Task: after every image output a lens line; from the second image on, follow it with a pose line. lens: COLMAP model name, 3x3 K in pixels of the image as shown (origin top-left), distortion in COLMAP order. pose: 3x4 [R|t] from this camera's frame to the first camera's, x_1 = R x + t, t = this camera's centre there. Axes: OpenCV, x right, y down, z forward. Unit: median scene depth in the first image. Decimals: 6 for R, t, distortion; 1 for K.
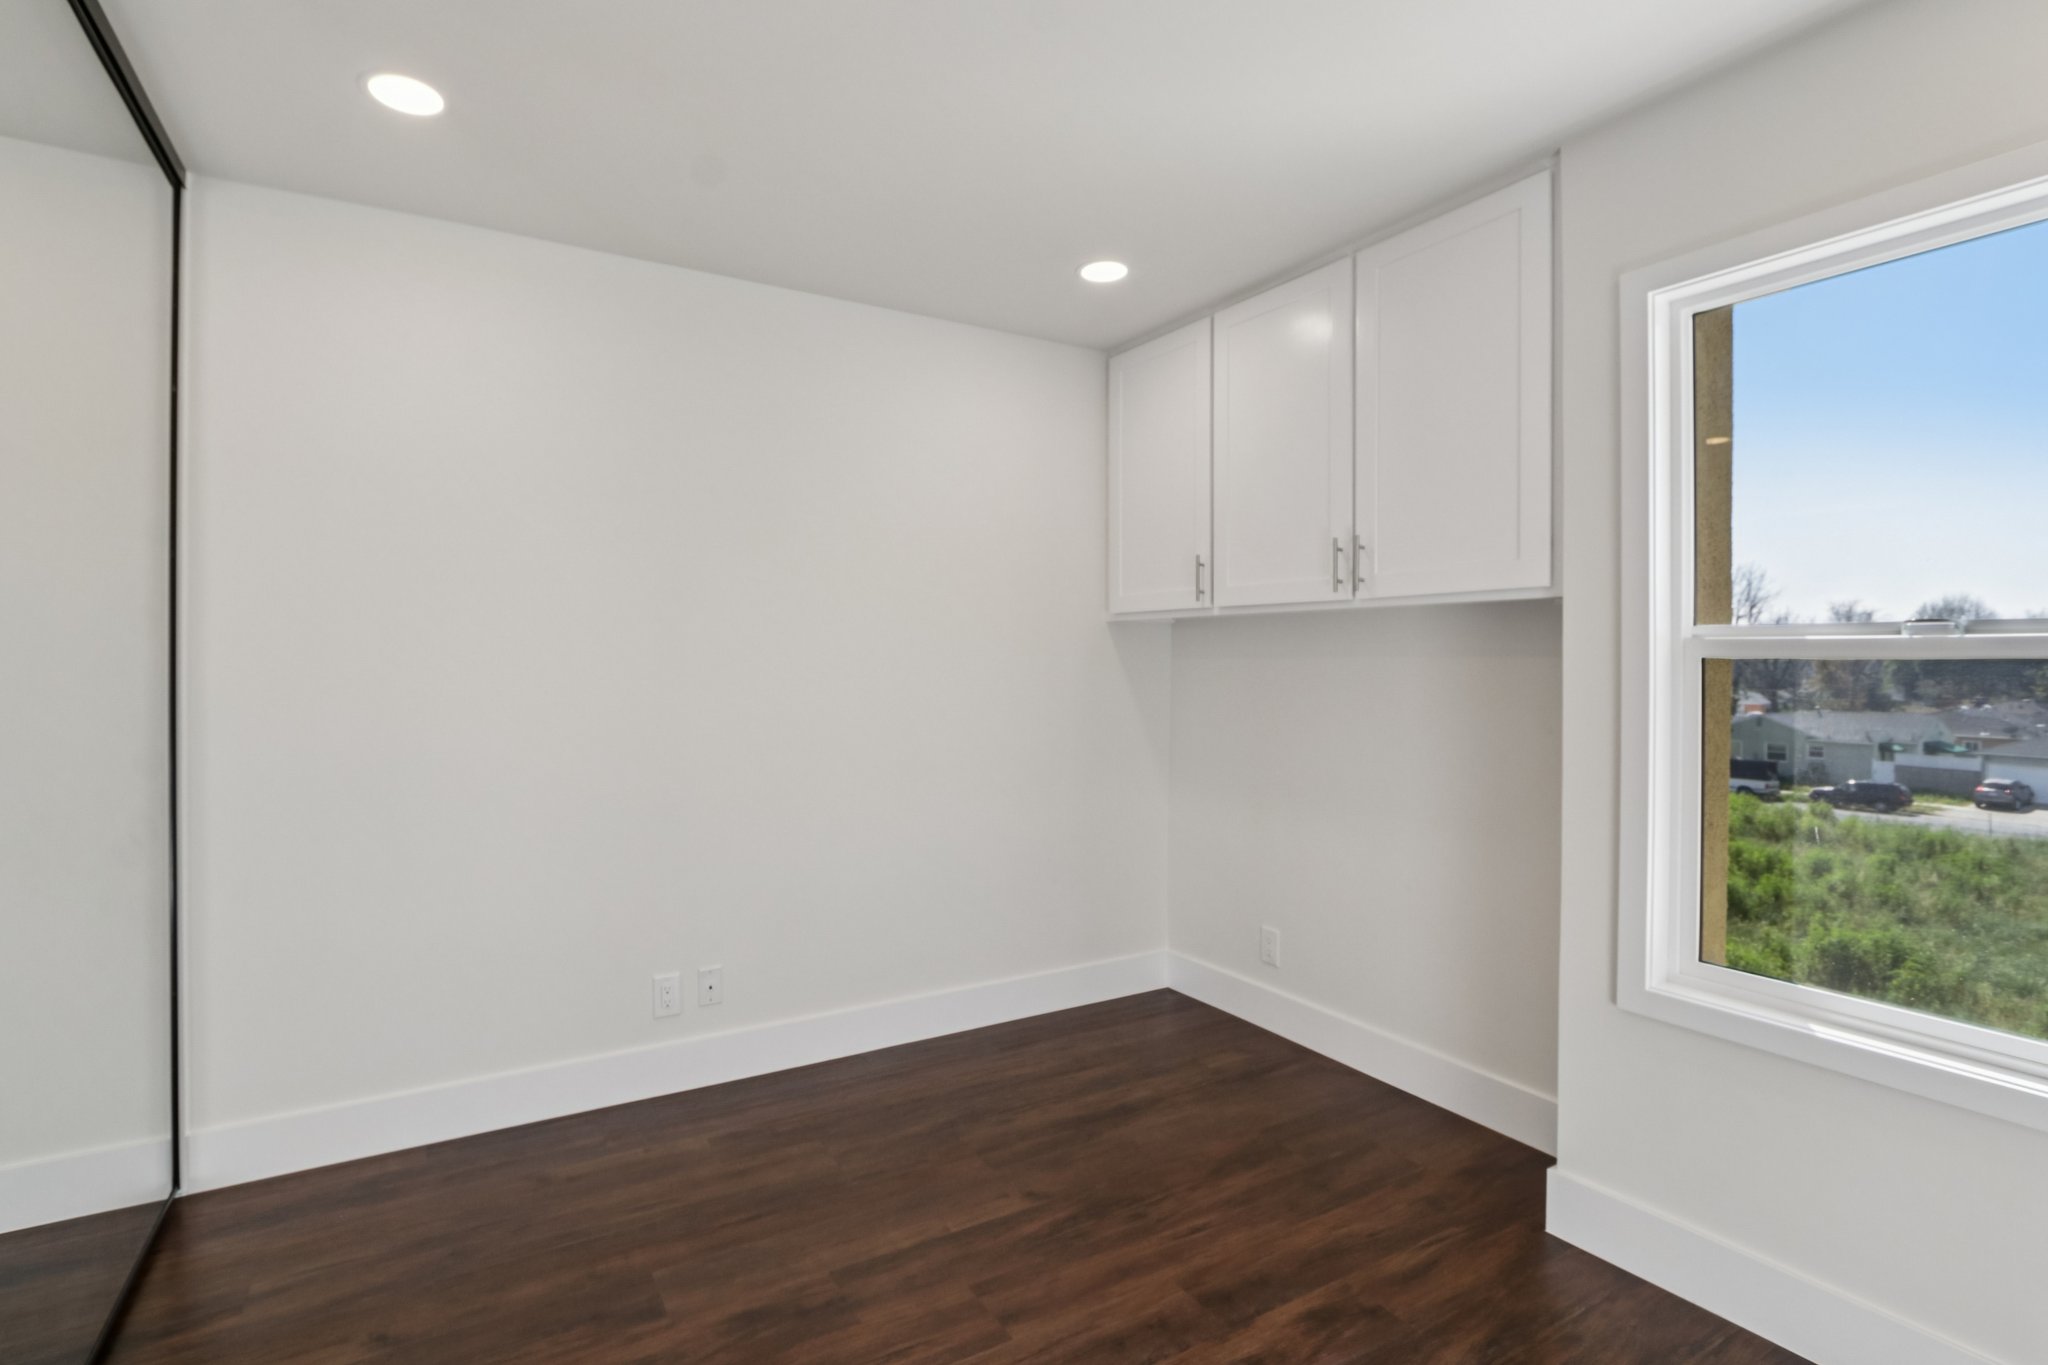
lens RADIAL K [[961.0, 0, 979.8], [0, 961.0, 668.3], [0, 0, 1]] dist [-0.013105, 0.000450]
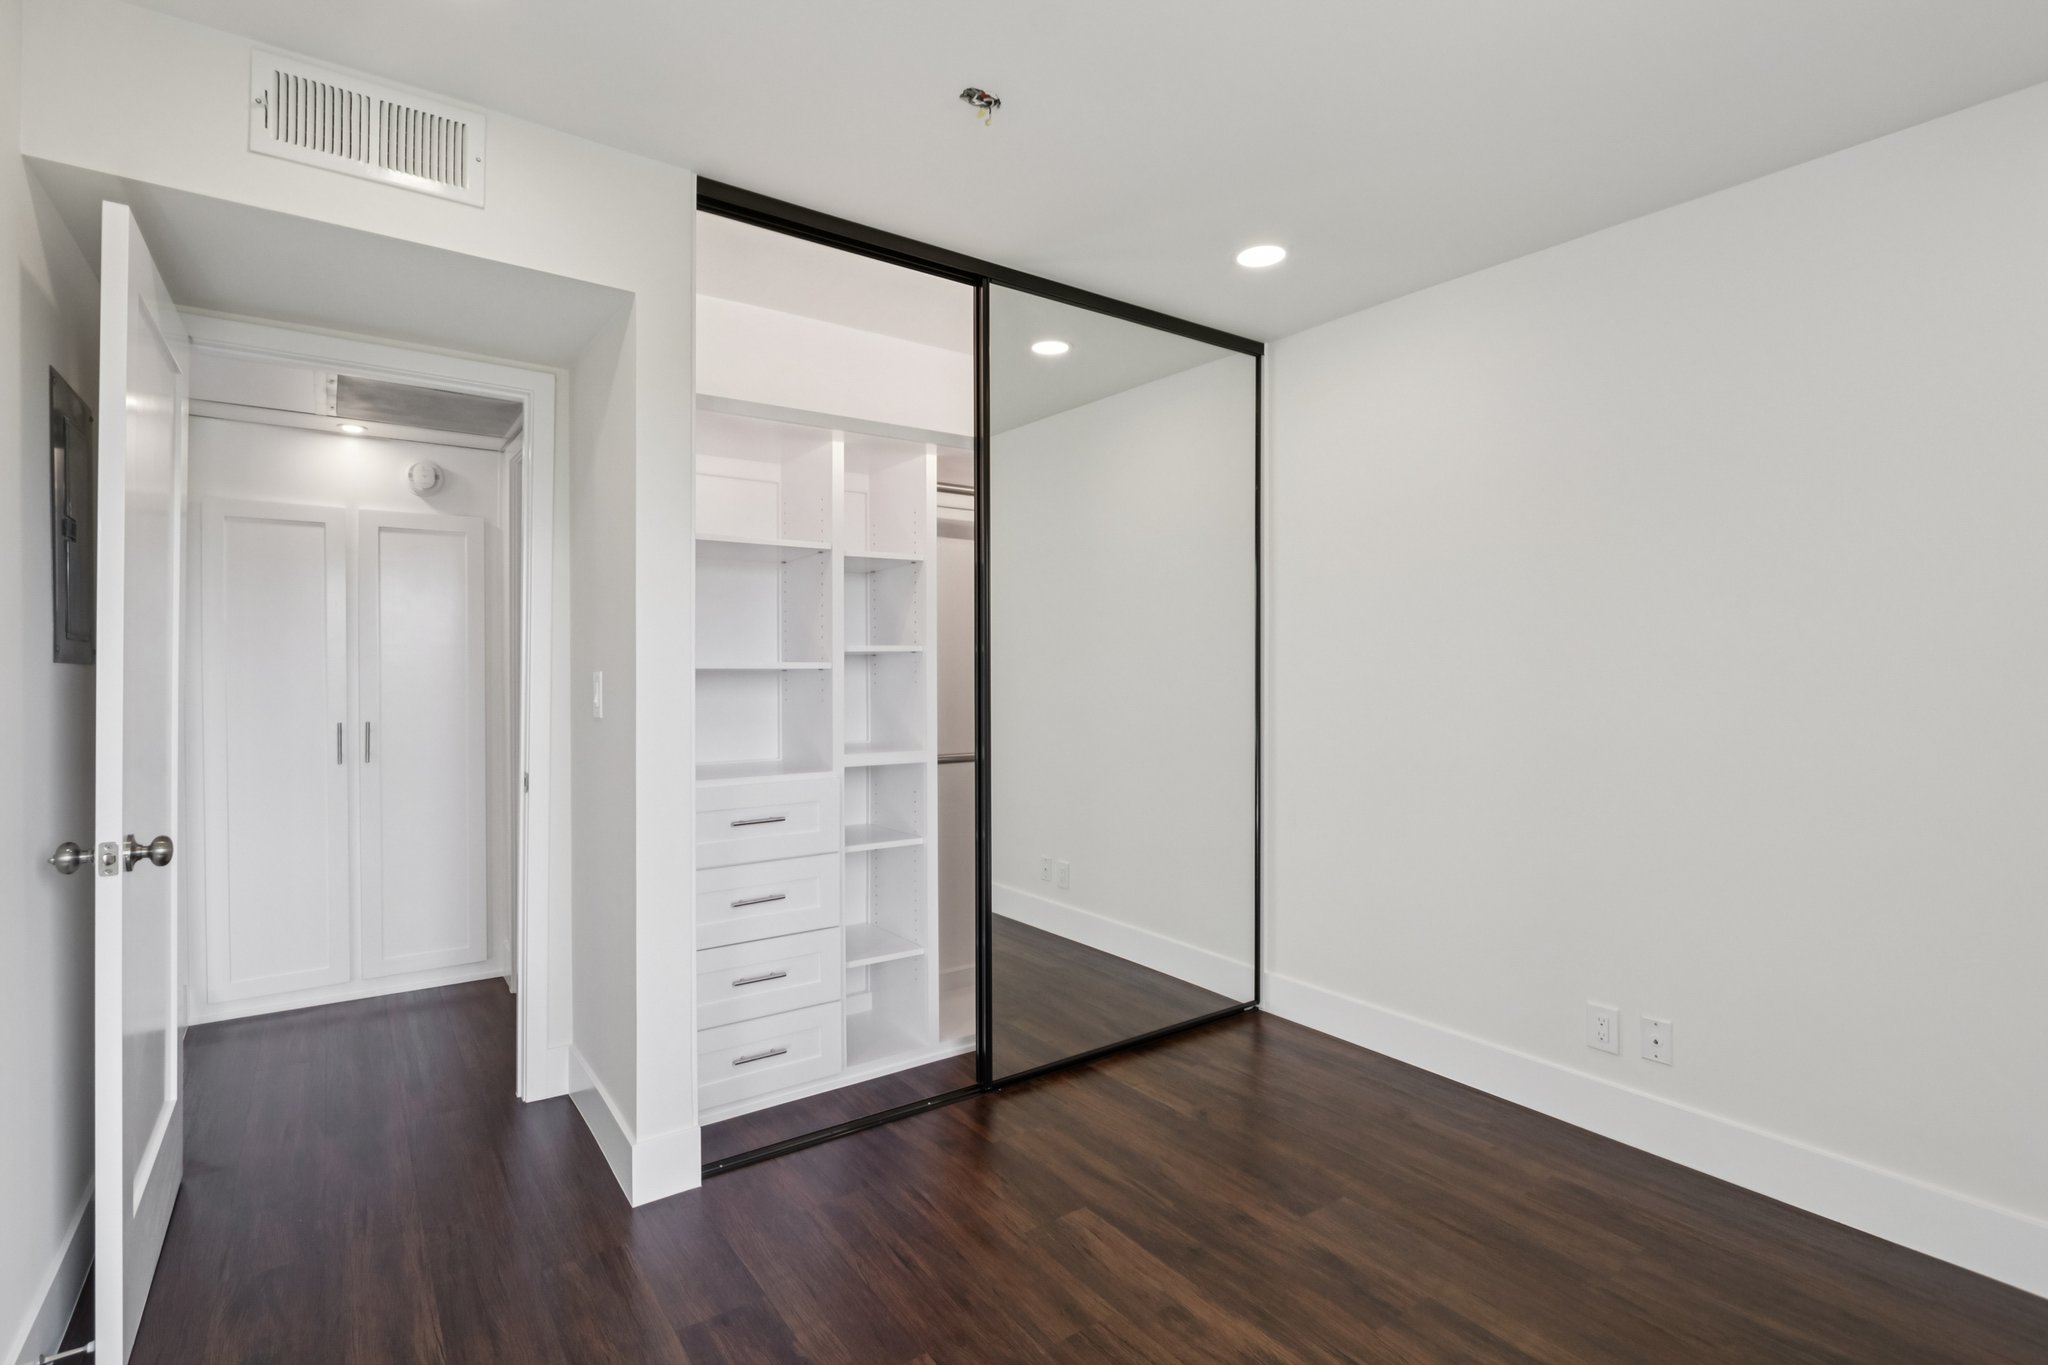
lens RADIAL K [[961.0, 0, 979.8], [0, 961.0, 668.3], [0, 0, 1]] dist [-0.013105, 0.000450]
pose [[0.089159, 0.007304, -0.995991, 0.667717], [-0.013432, 0.999891, 0.006130, 0.000999], [0.995927, 0.012832, 0.089247, 0.407558]]
